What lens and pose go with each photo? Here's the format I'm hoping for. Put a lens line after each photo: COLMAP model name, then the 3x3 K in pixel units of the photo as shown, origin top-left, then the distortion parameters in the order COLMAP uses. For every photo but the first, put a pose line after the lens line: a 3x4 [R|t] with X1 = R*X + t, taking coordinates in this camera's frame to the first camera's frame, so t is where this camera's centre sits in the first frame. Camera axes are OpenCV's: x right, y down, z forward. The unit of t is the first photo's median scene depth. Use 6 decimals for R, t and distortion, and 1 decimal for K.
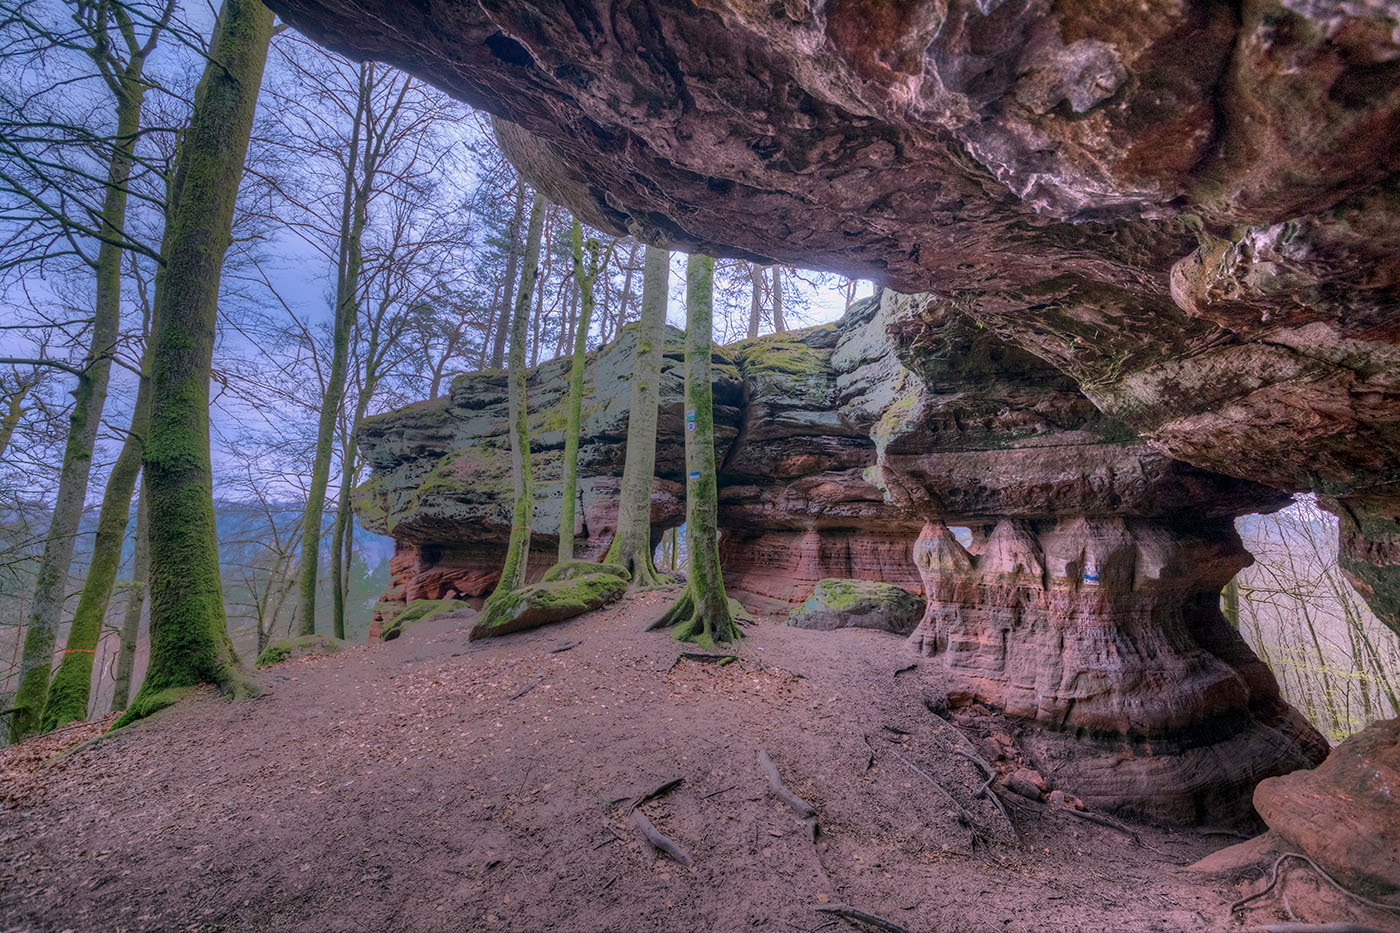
lens RADIAL K [[545.2, 0, 700.8], [0, 545.2, 470.1], [0, 0, 1]] dist [0.003865, -0.008809]
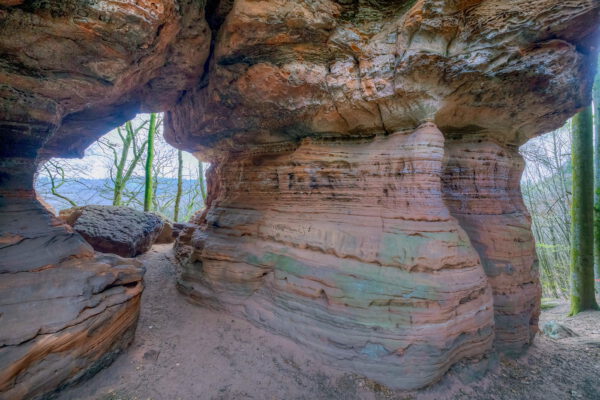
lens RADIAL K [[233.7, 0, 310.7], [0, 233.7, 198.8], [0, 0, 1]] dist [0.003865, -0.008809]
pose [[0.881678, -0.021708, 0.471351, 0.007863], [-0.052130, 0.988345, 0.143028, 0.305263], [-0.468963, -0.150676, 0.870271, 1.675613]]
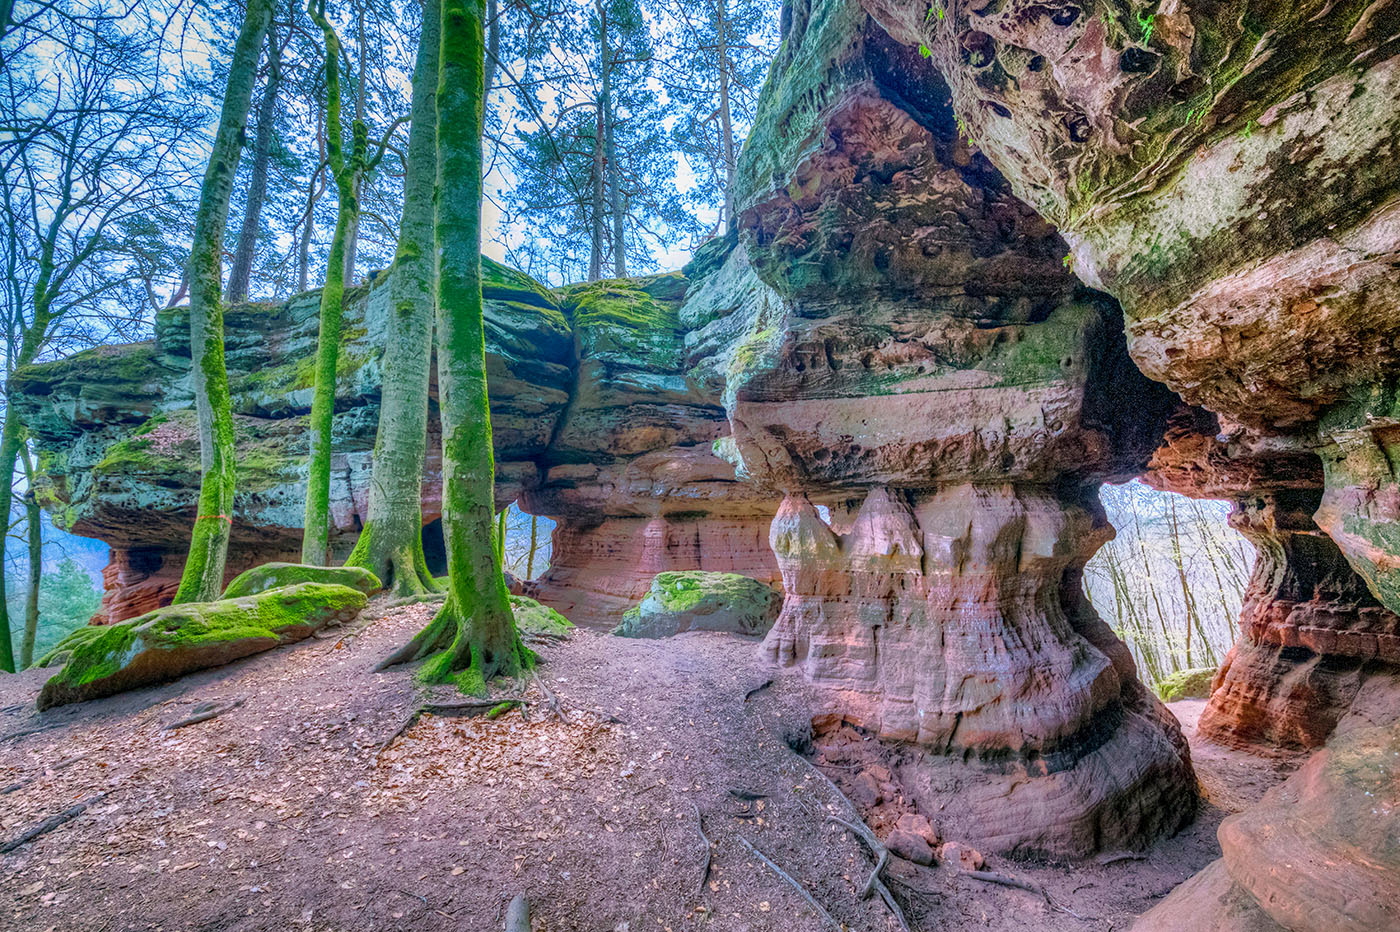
lens RADIAL K [[545.2, 0, 716.9], [0, 545.2, 486.8], [0, 0, 1]] dist [0.003865, -0.008809]
pose [[0.959099, -0.005615, 0.283016, 0.096368], [-0.007789, 0.998901, 0.046216, 0.046887], [-0.282964, -0.046531, 0.958001, 0.275878]]
